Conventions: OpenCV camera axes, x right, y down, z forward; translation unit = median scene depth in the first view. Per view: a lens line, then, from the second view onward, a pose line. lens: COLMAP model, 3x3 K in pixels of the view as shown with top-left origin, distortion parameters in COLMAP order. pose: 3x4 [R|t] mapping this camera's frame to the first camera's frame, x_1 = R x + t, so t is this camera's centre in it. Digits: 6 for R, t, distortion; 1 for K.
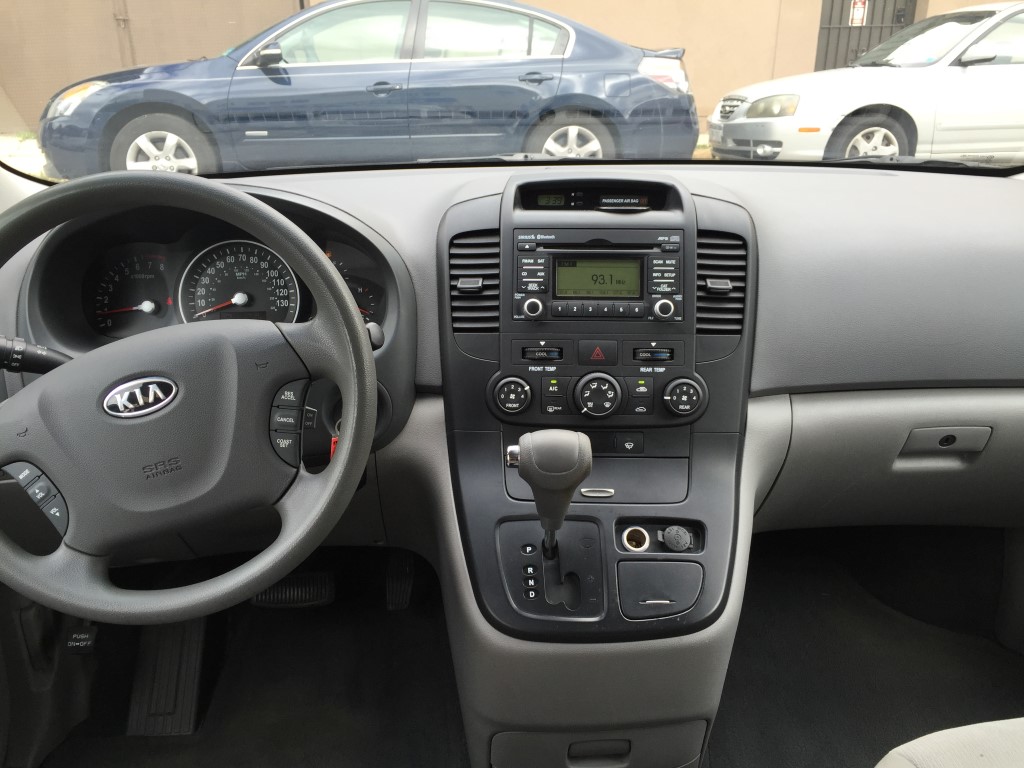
lens RADIAL K [[874.2, 0, 512.0], [0, 874.2, 384.0], [0, 0, 1]] dist [0.077781, -0.116749]
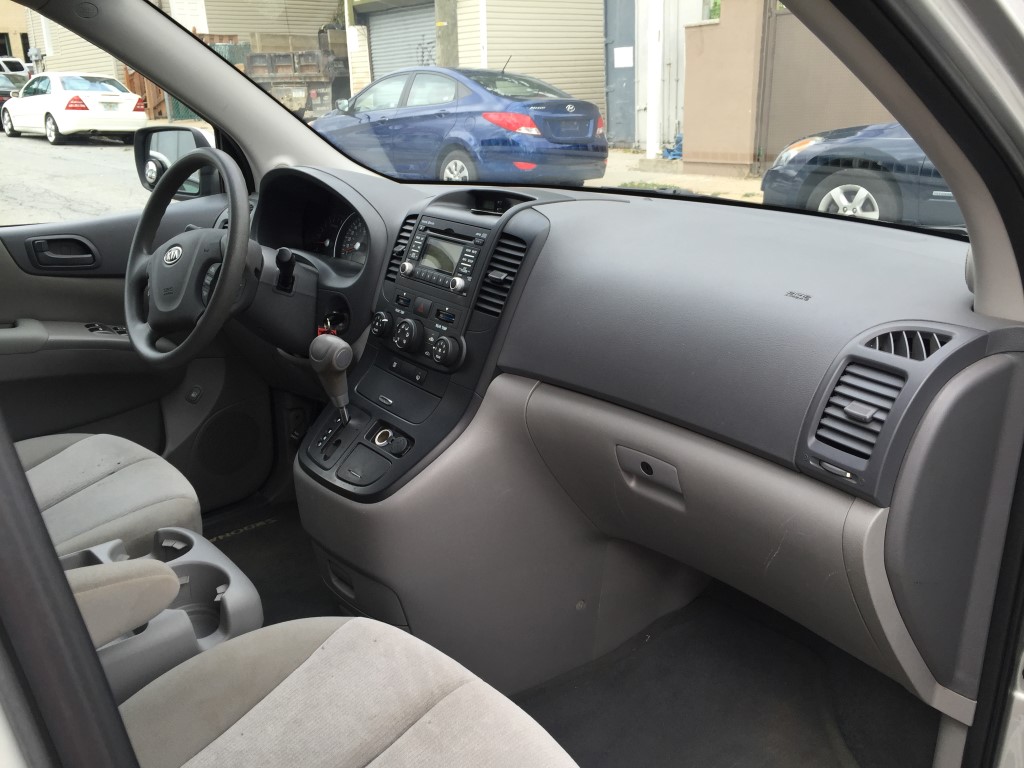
lens RADIAL K [[874.2, 0, 512.0], [0, 874.2, 384.0], [0, 0, 1]] dist [0.077781, -0.116749]
pose [[0.618139, 0.248462, -0.745769, 0.197558], [-0.296512, 0.952348, 0.071519, -0.009722], [0.728001, 0.176921, 0.662355, 0.032937]]
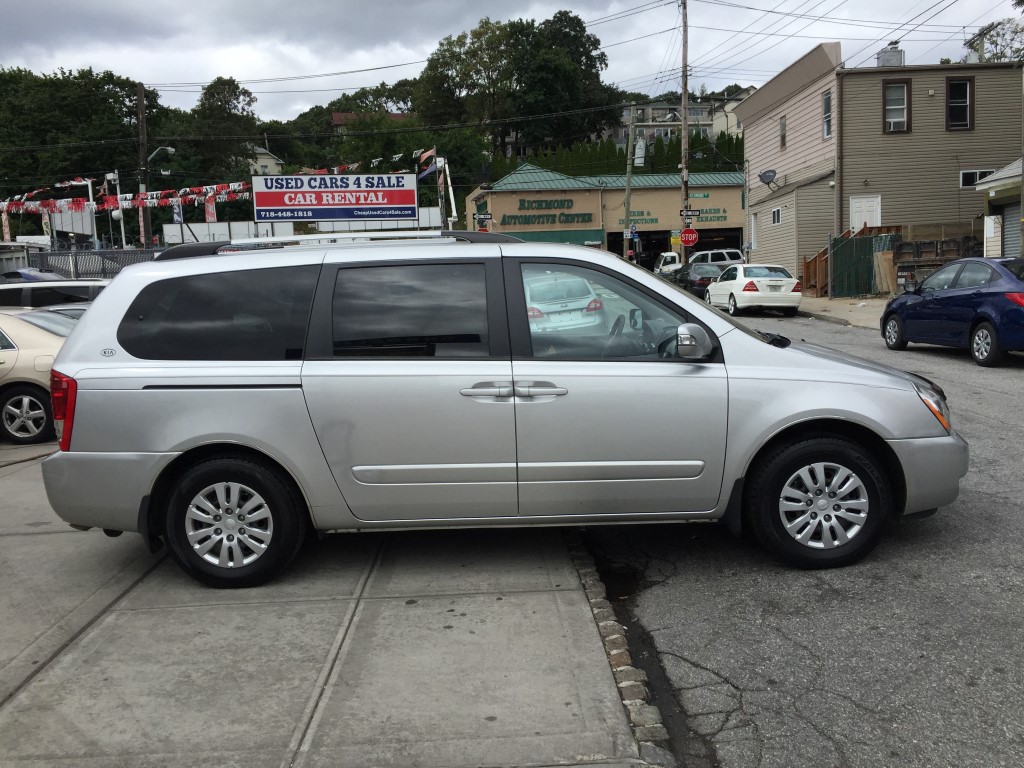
lens RADIAL K [[874.2, 0, 512.0], [0, 874.2, 384.0], [0, 0, 1]] dist [0.077781, -0.116749]
pose [[-0.086023, 0.123270, -0.988638, 0.300713], [-0.352124, 0.924510, 0.145913, -0.015758], [0.931992, 0.360675, -0.036123, 0.037582]]
